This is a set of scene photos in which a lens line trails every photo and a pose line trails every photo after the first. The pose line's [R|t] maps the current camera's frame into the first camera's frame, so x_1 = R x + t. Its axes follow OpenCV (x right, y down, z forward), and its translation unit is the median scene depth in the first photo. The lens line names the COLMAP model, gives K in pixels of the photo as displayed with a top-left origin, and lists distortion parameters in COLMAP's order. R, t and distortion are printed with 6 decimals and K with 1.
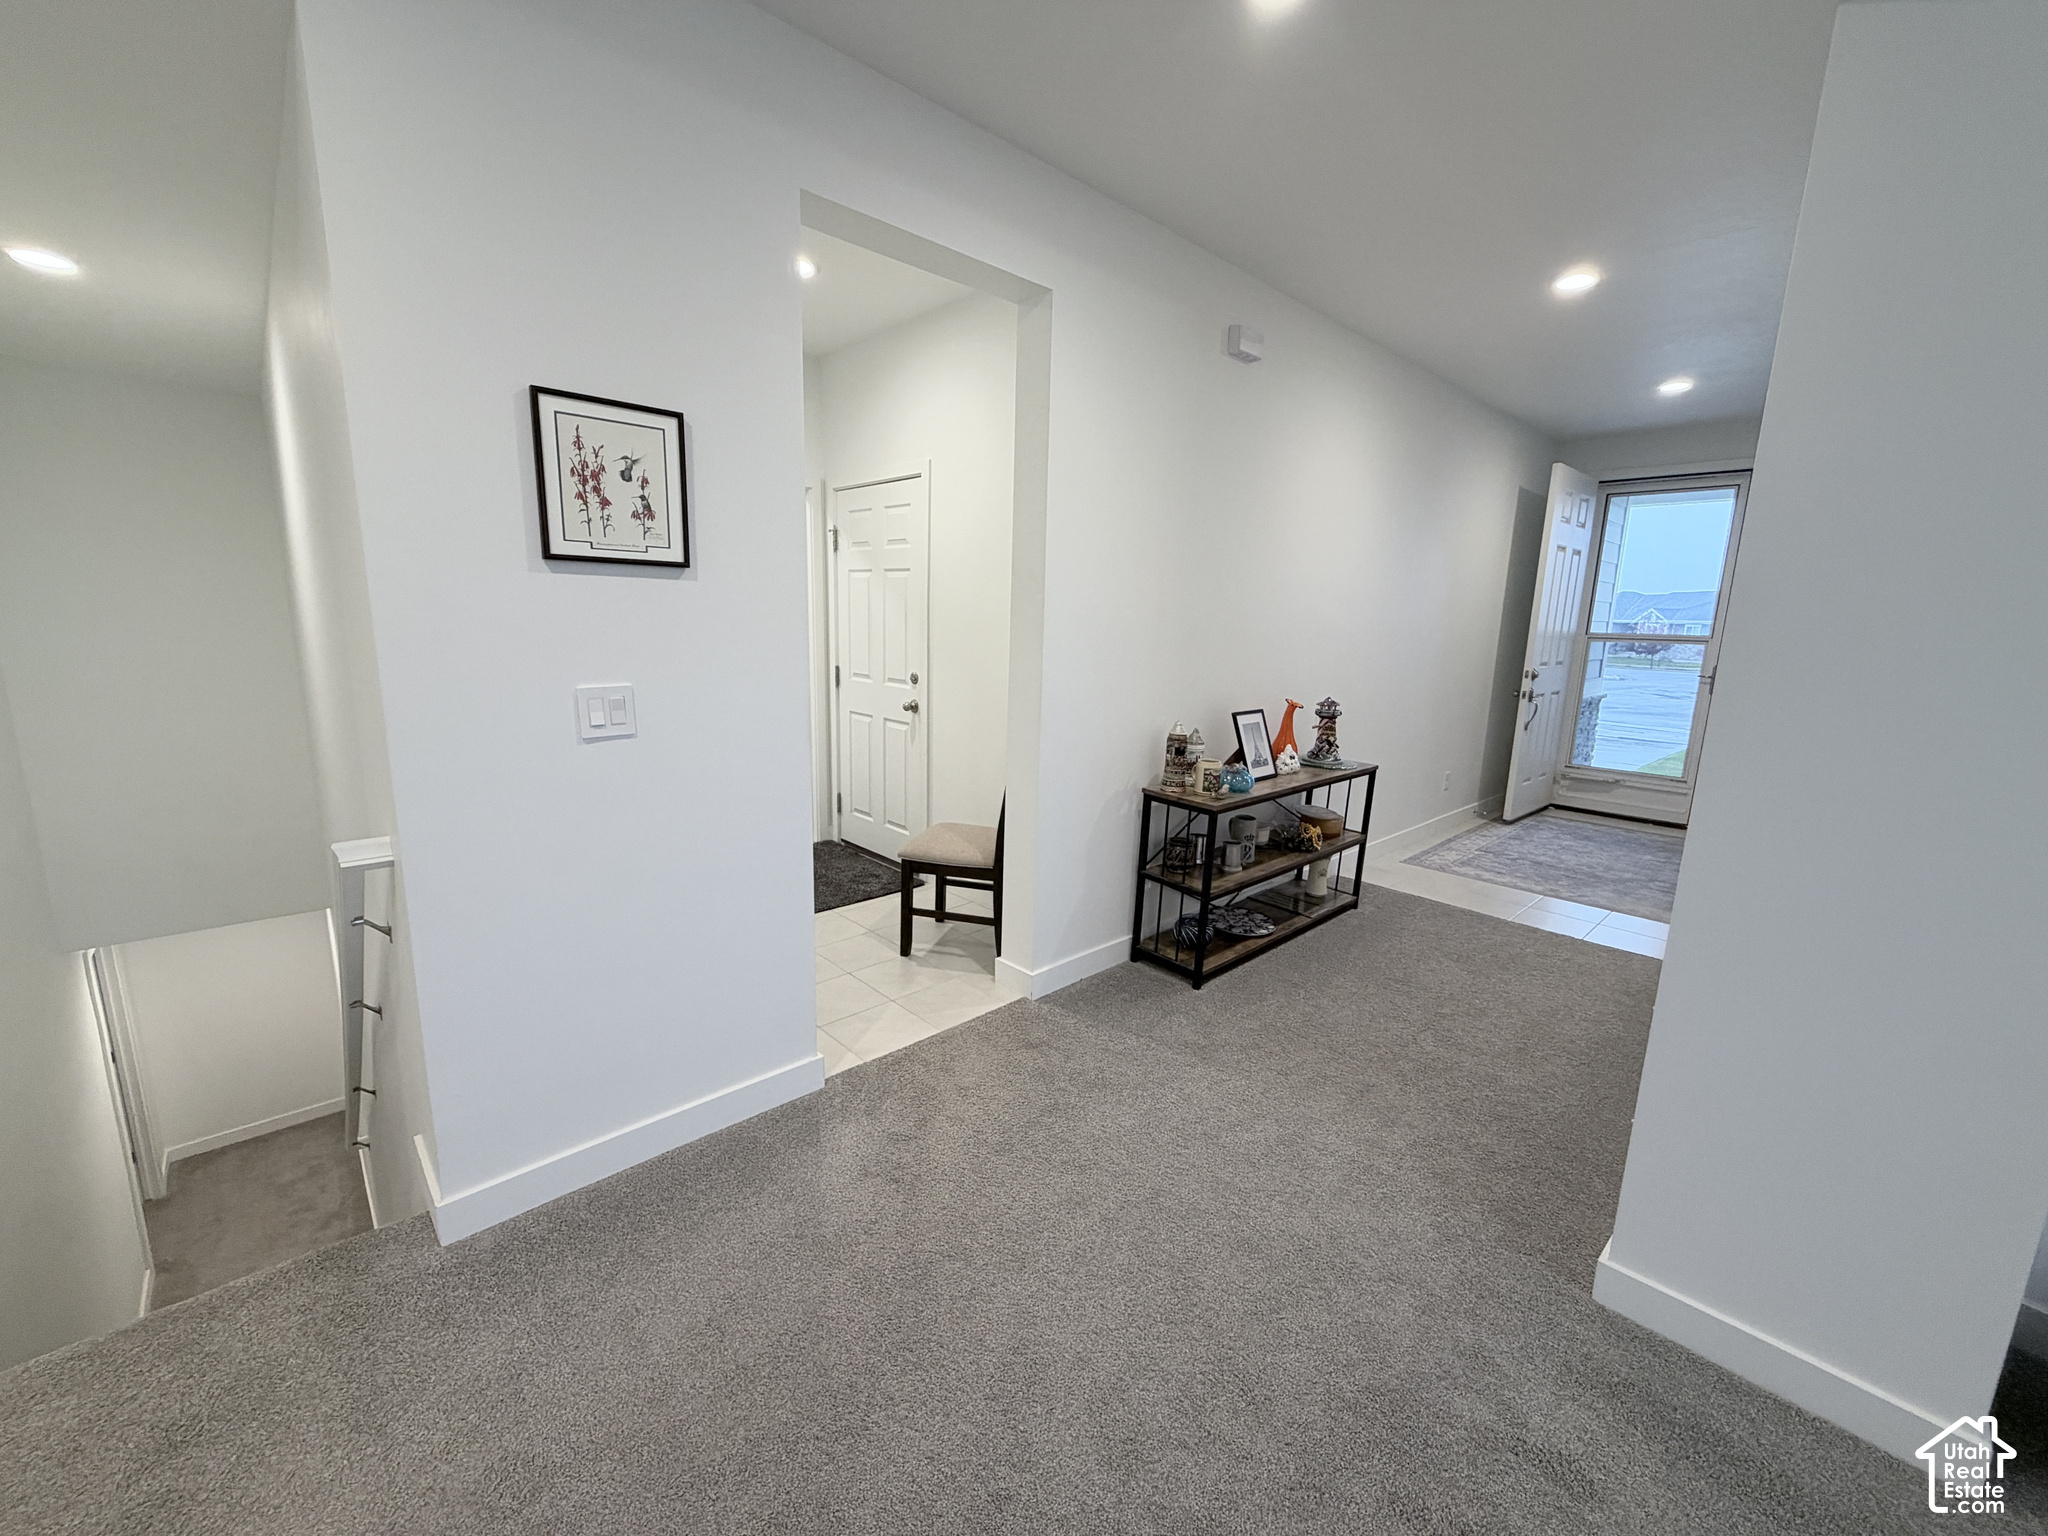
lens RADIAL K [[824.9, 0, 1026.3], [0, 824.9, 771.6], [0, 0, 1]] dist [-0.001576, 0.000002]
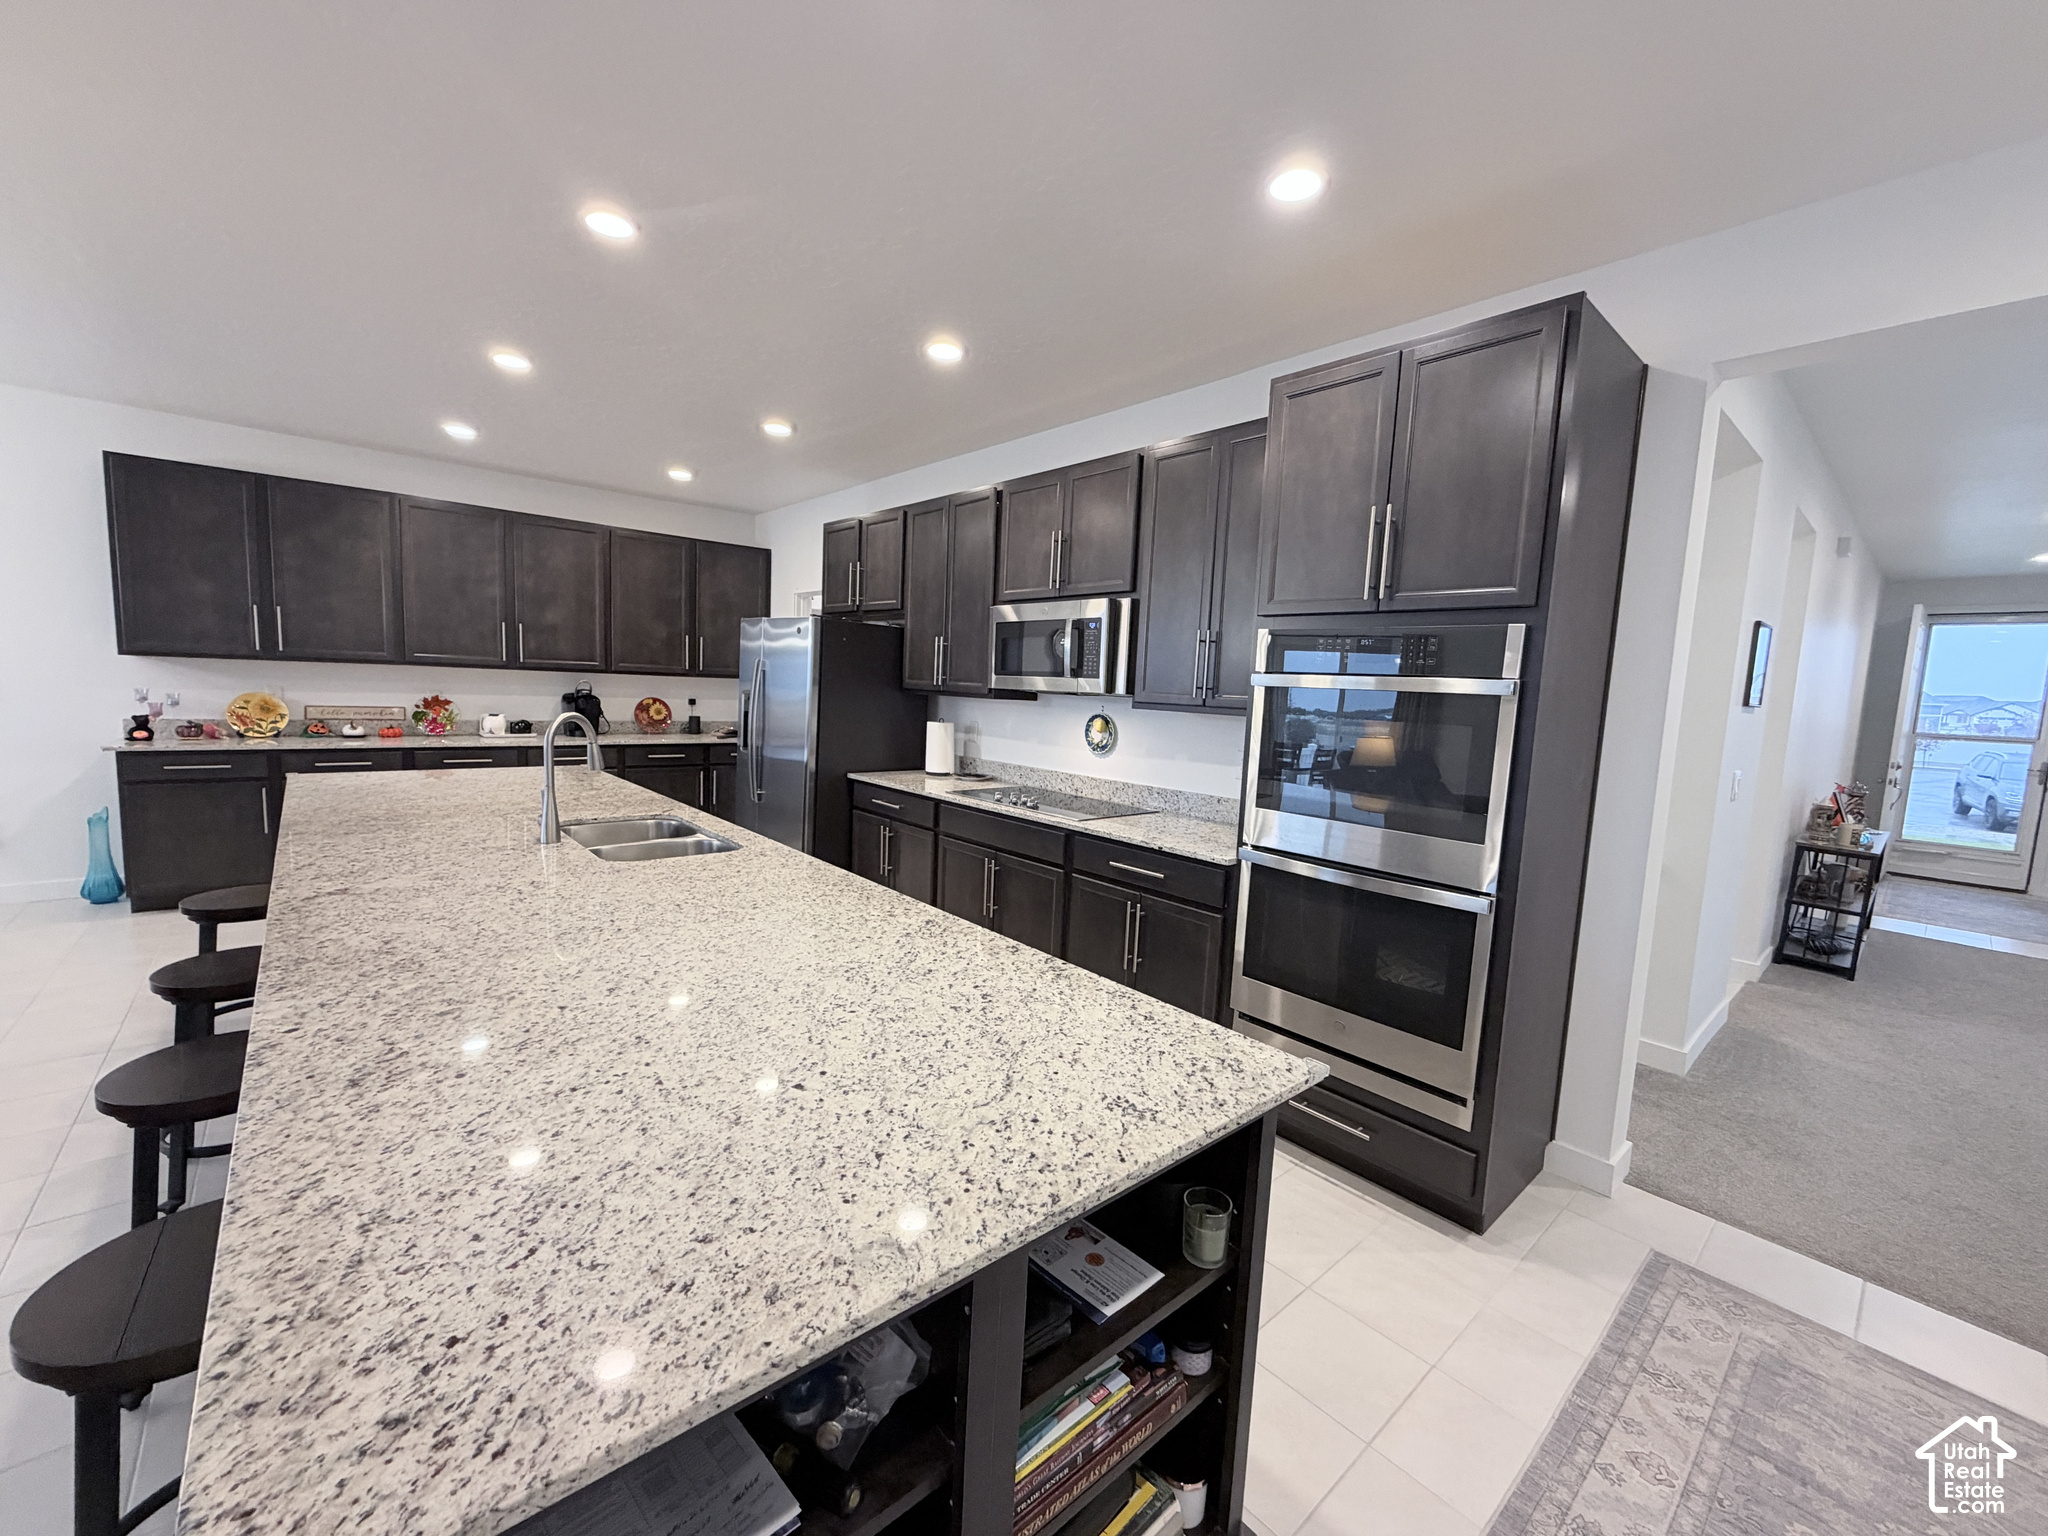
lens RADIAL K [[824.9, 0, 1020.8], [0, 824.9, 768.6], [0, 0, 1]] dist [-0.001576, 0.000002]
pose [[0.999302, 0.023067, -0.029393, -1.146733], [-0.025558, 0.995847, -0.087380, 0.051549], [0.027255, 0.088071, 0.995741, -0.486603]]
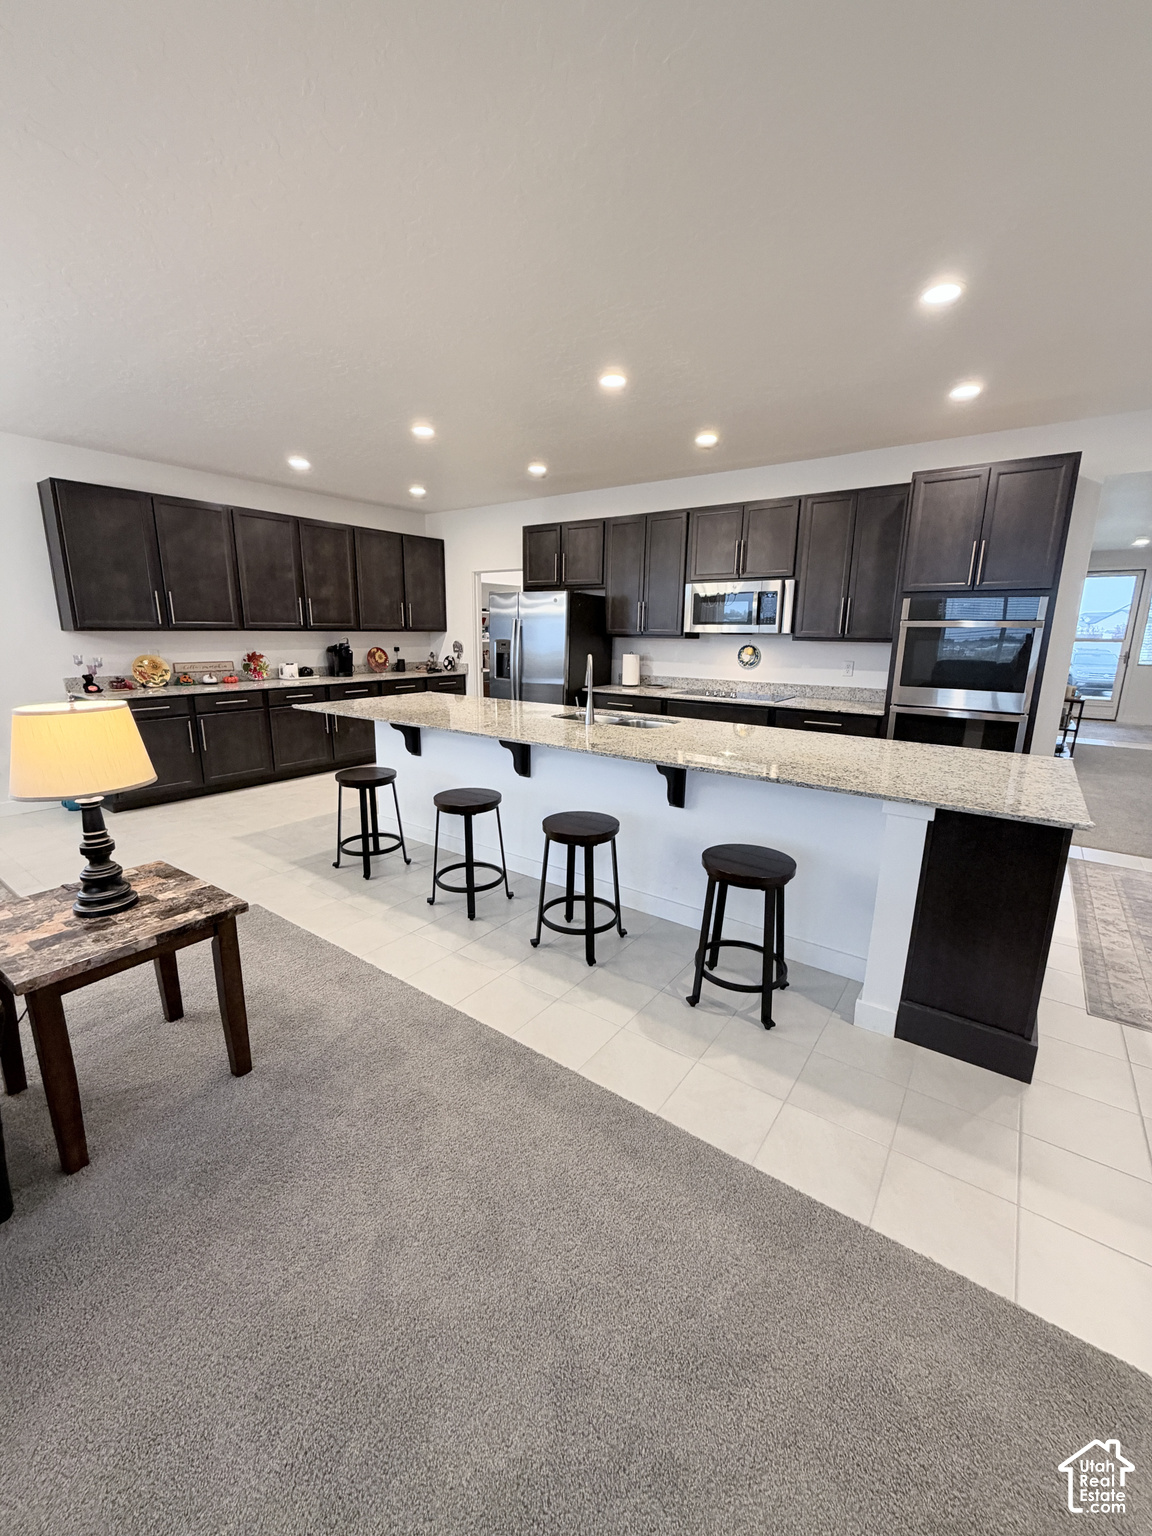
lens RADIAL K [[618.7, 0, 574.6], [0, 618.7, 765.0], [0, 0, 1]] dist [-0.001576, 0.000002]
pose [[0.981343, -0.055744, 0.184004, -2.691633], [0.049947, 0.998103, 0.035996, 0.150012], [-0.185662, -0.026134, 0.982266, -1.181528]]
